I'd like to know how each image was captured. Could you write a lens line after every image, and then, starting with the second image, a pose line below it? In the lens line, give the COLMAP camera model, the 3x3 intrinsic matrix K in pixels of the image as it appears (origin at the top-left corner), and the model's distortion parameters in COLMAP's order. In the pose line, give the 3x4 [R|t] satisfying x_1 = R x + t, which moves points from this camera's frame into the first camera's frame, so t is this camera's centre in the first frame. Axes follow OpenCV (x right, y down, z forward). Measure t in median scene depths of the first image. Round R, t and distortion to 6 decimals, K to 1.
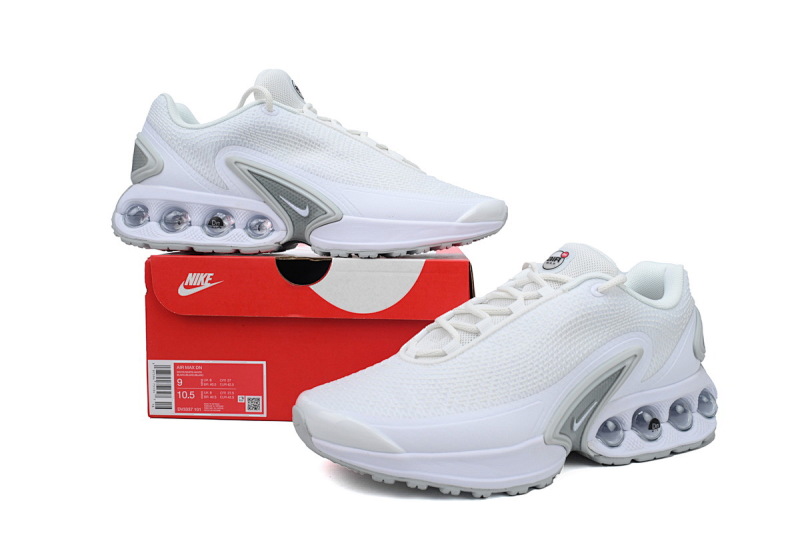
lens RADIAL K [[666.6, 0, 399.4], [0, 666.6, 265.4], [0, 0, 1]] dist [-0.019263, 0.006903]
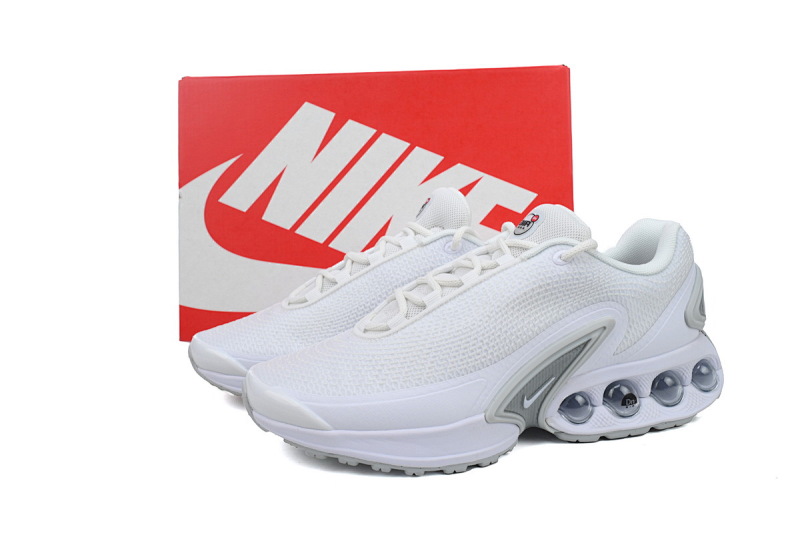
lens RADIAL K [[666.6, 0, 400.9], [0, 666.6, 265.9], [0, 0, 1]] dist [-0.019263, 0.006903]
pose [[0.981324, -0.018649, -0.191456, 0.268702], [0.036957, 0.995026, 0.092505, -0.047172], [0.188779, -0.097853, 0.977132, 0.054475]]
